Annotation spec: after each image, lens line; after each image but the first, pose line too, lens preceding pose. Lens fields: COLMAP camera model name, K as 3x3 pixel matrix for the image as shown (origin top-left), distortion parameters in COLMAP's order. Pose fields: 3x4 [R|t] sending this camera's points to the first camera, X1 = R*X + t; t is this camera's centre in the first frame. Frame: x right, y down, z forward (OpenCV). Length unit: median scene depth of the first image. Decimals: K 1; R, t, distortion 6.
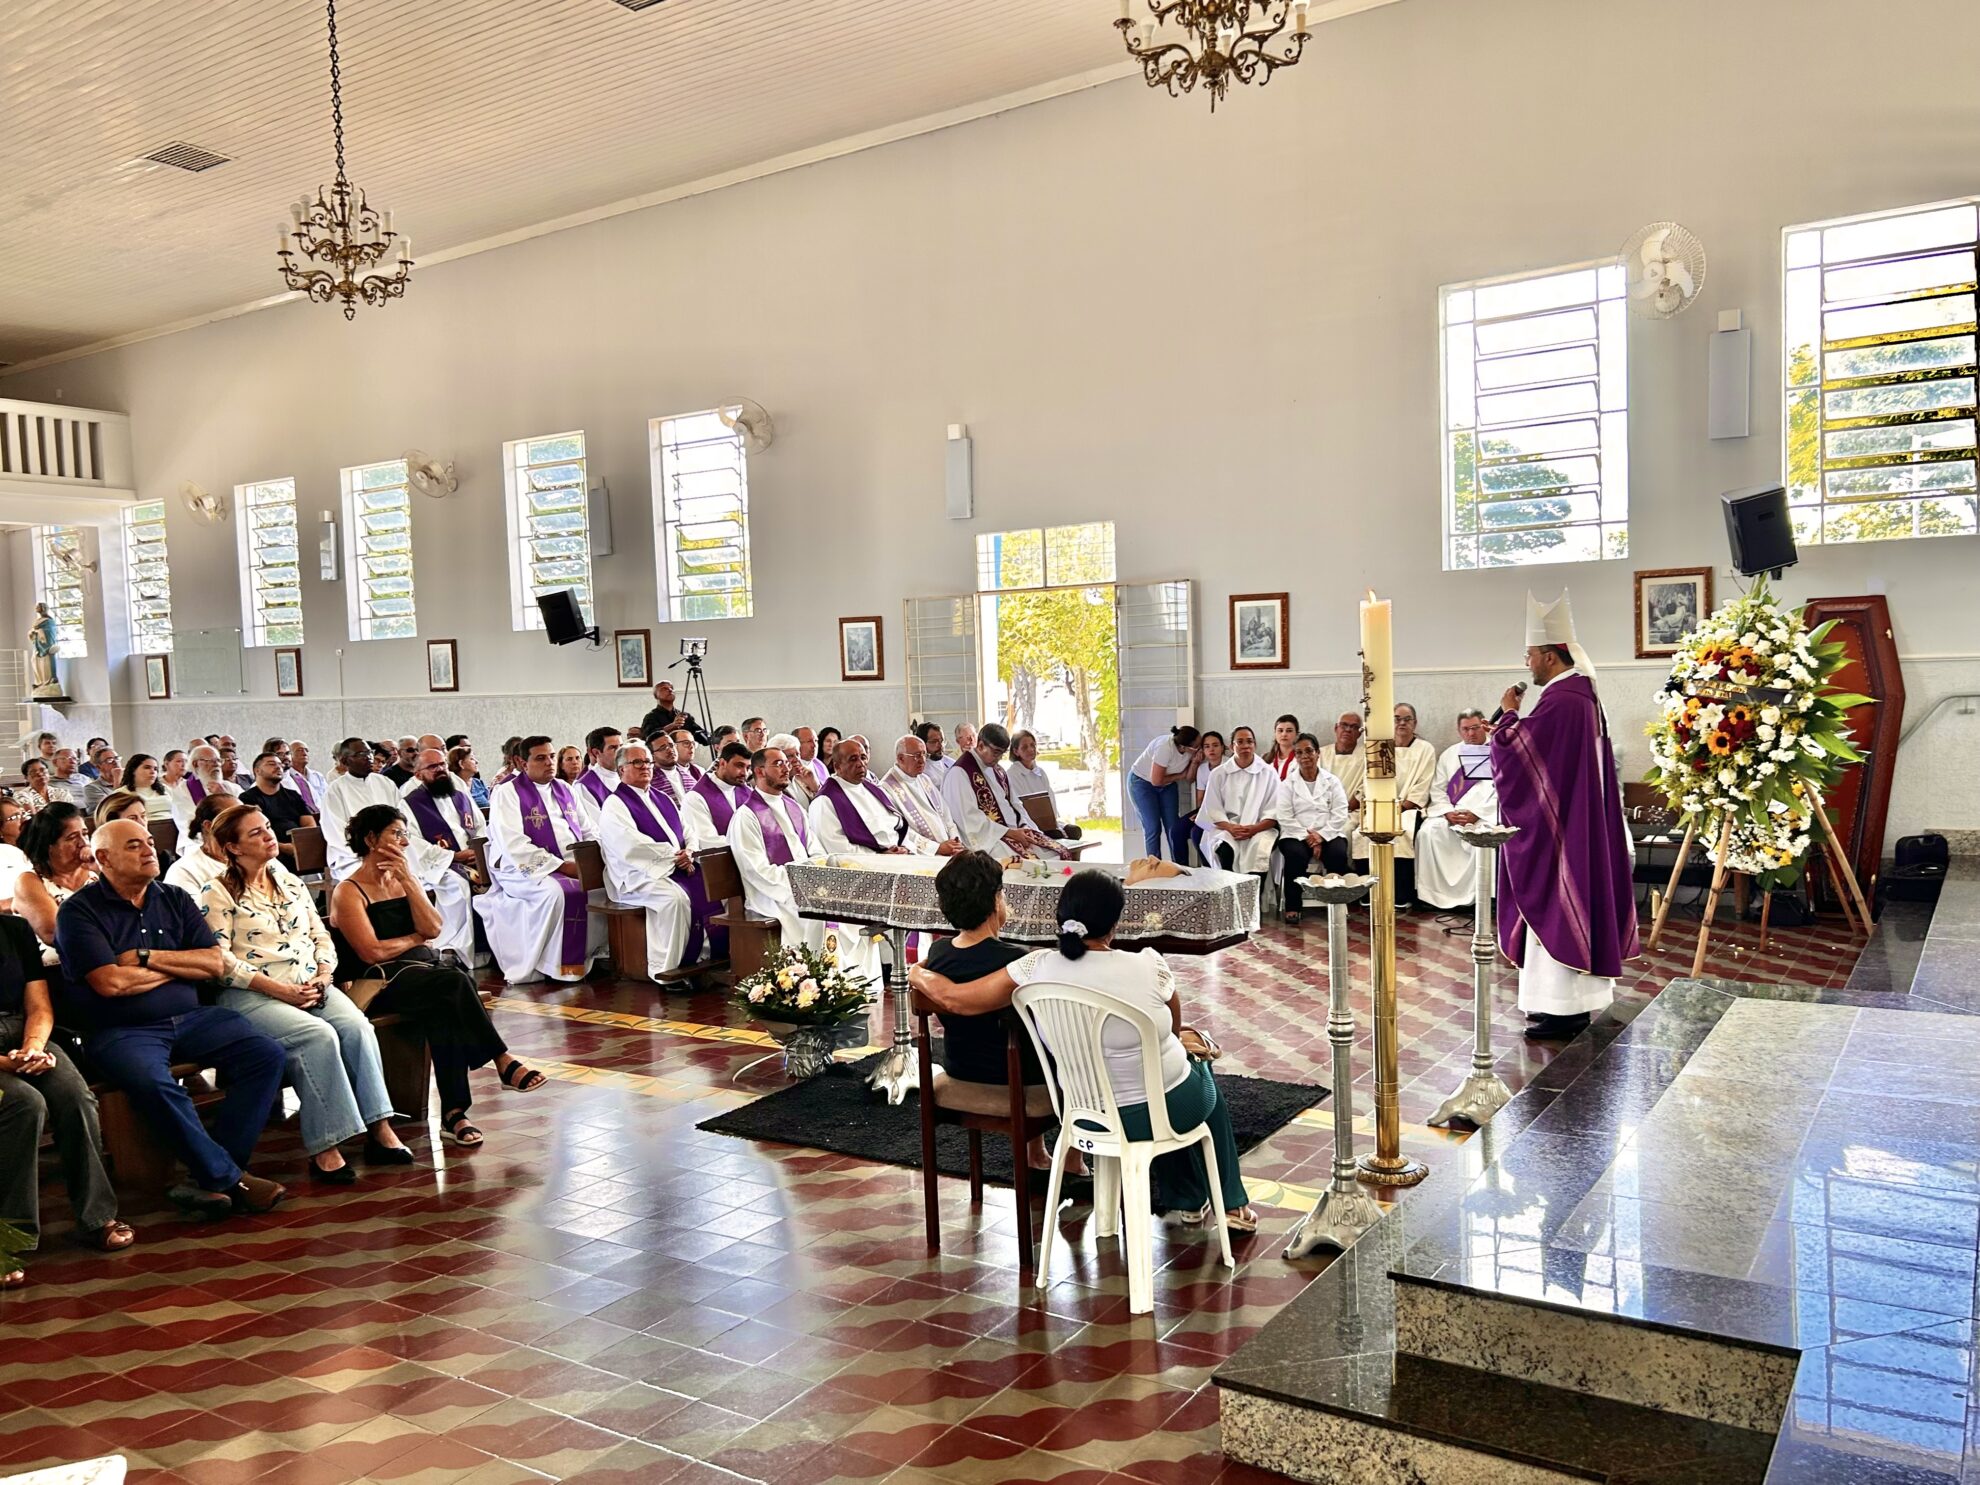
lens RADIAL K [[1526.7, 0, 1008.7], [0, 1526.7, 750.1], [0, 0, 1]] dist [0.060266, -0.064985]
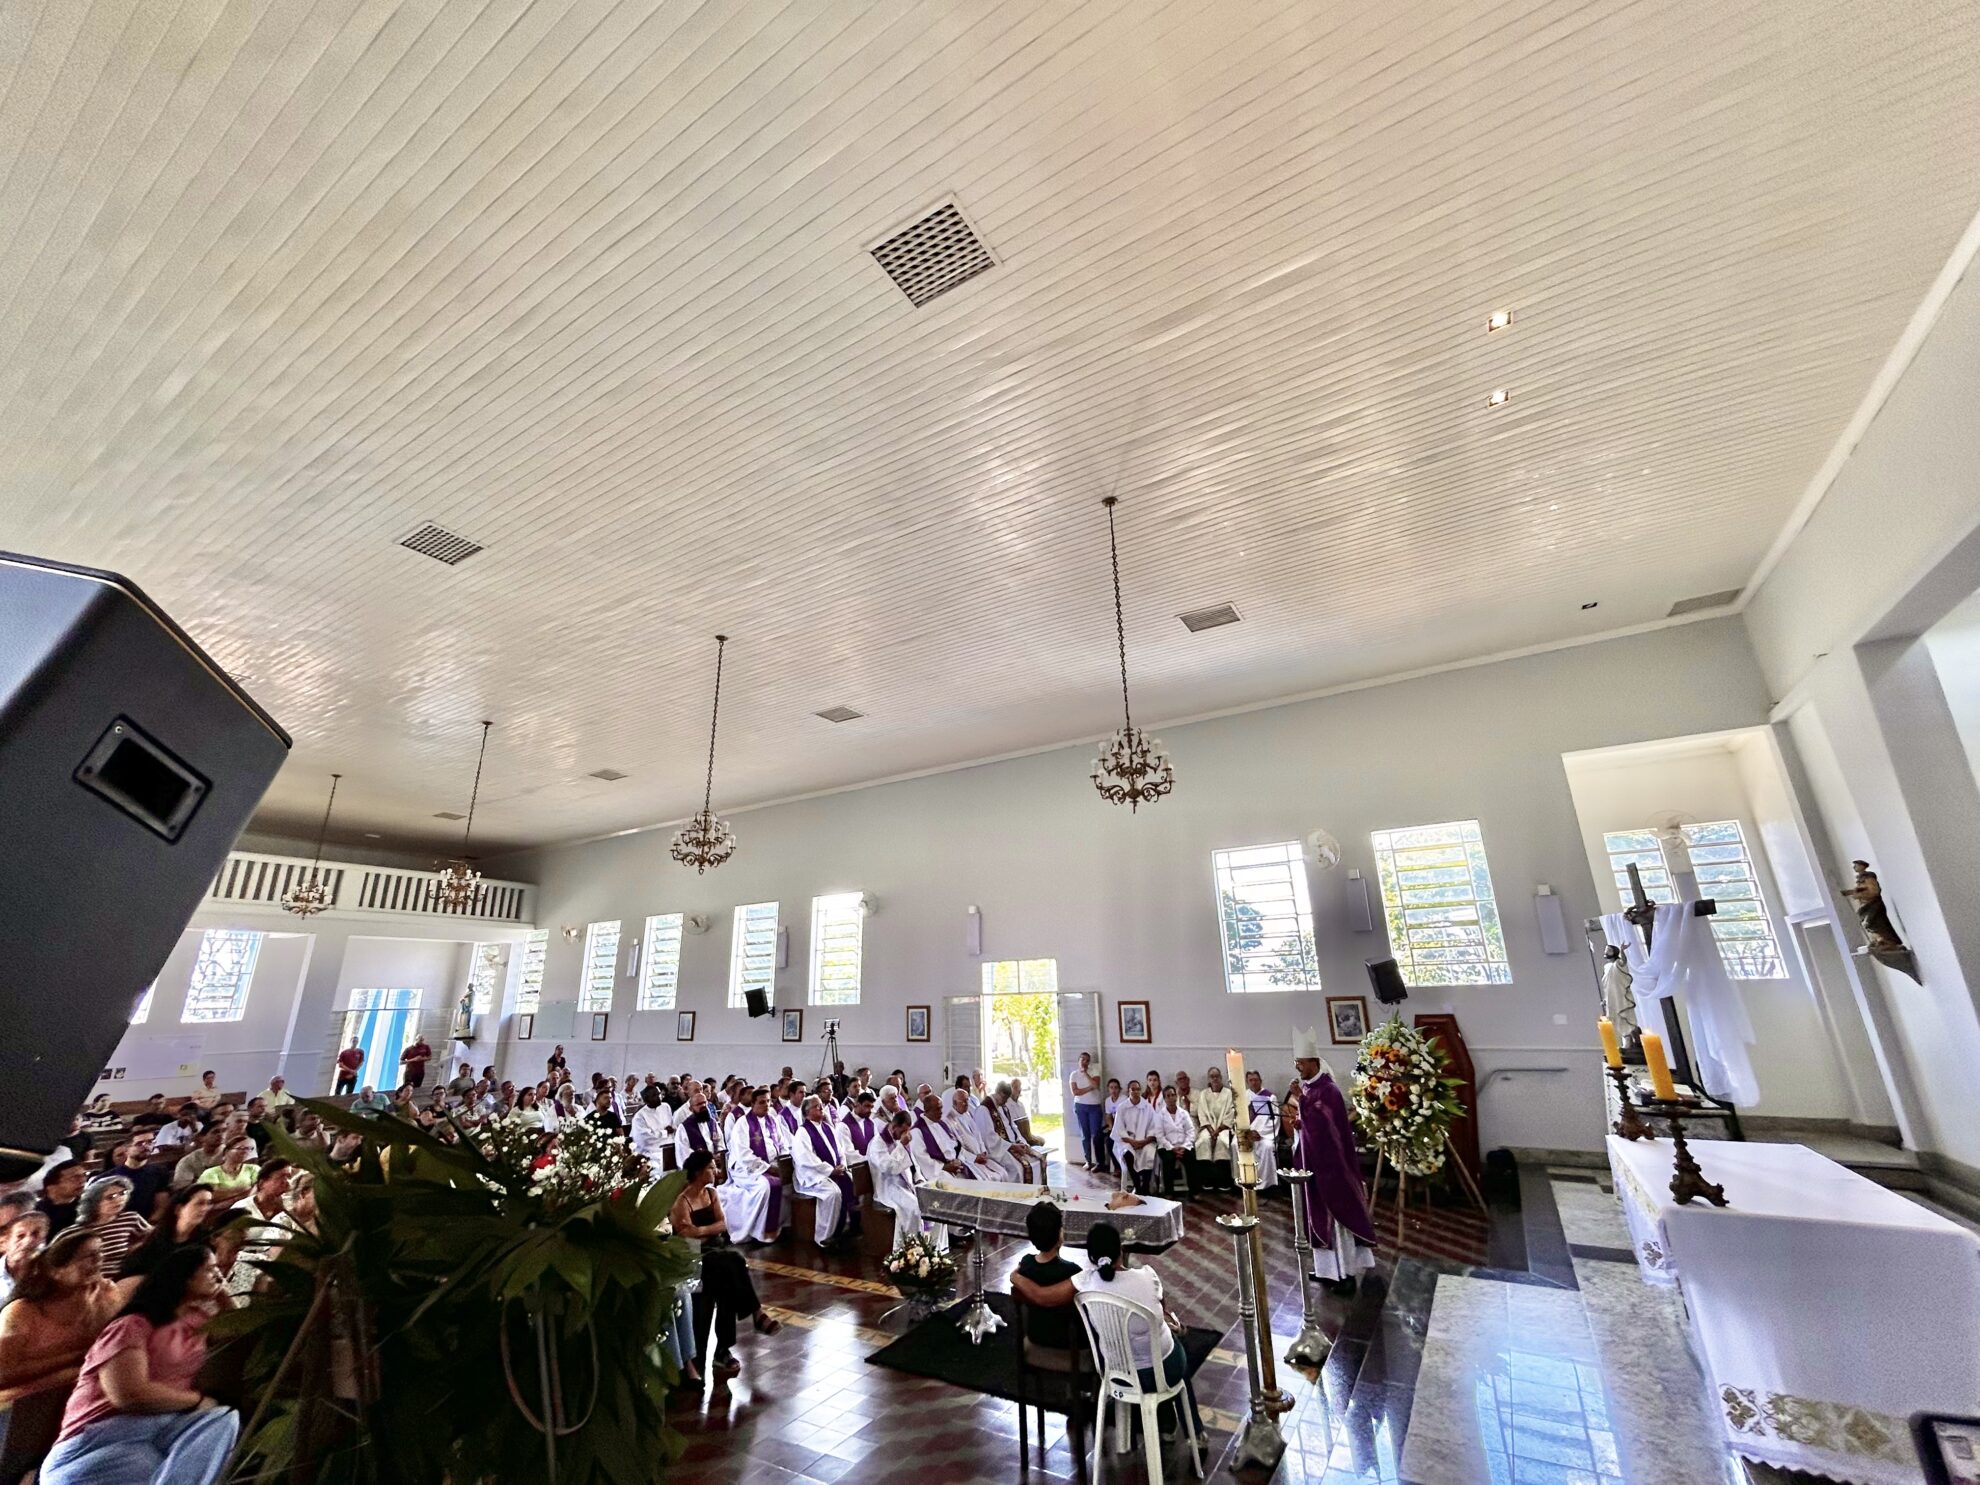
lens RADIAL K [[798.5, 0, 988.7], [0, 798.5, 744.2], [0, 0, 1]] dist [-0.000829, 0.000785]
pose [[0.999480, 0.018346, 0.026515, -0.066883], [-0.007585, 0.933052, -0.359662, -0.054521], [-0.031338, 0.359274, 0.932706, -0.064589]]
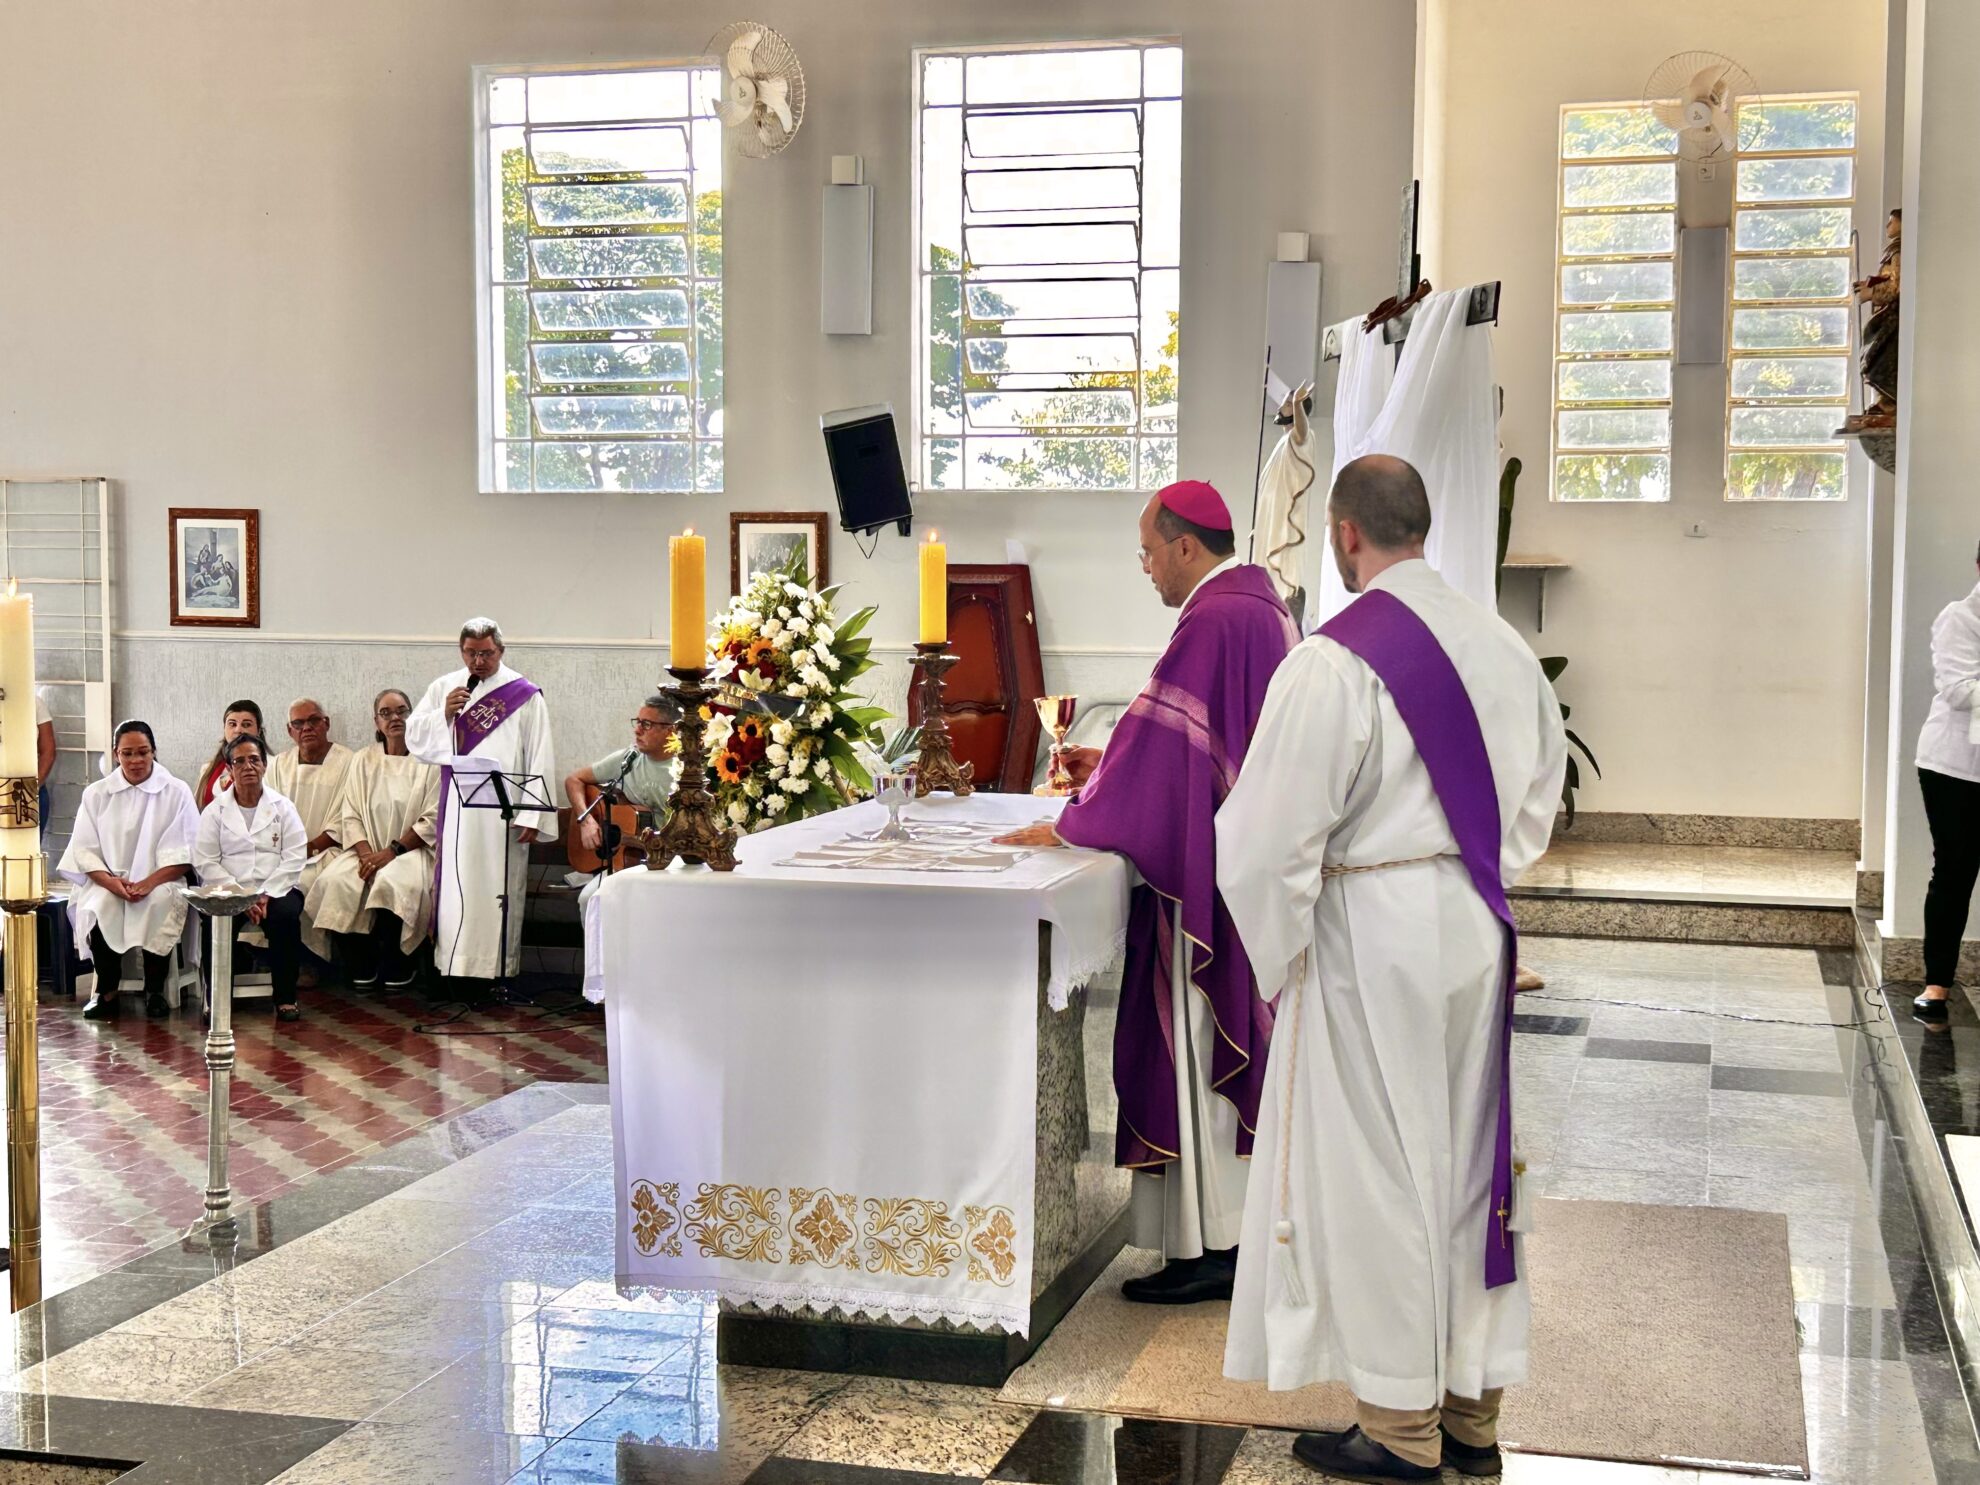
lens RADIAL K [[2723.2, 0, 1010.1], [0, 2723.2, 739.5], [0, 0, 1]] dist [0.117951, 0.000000]
pose [[0.949087, 0.017199, 0.314544, 0.159107], [-0.019638, 0.999797, 0.004588, -0.023516], [-0.314402, -0.010532, 0.949232, -0.258644]]
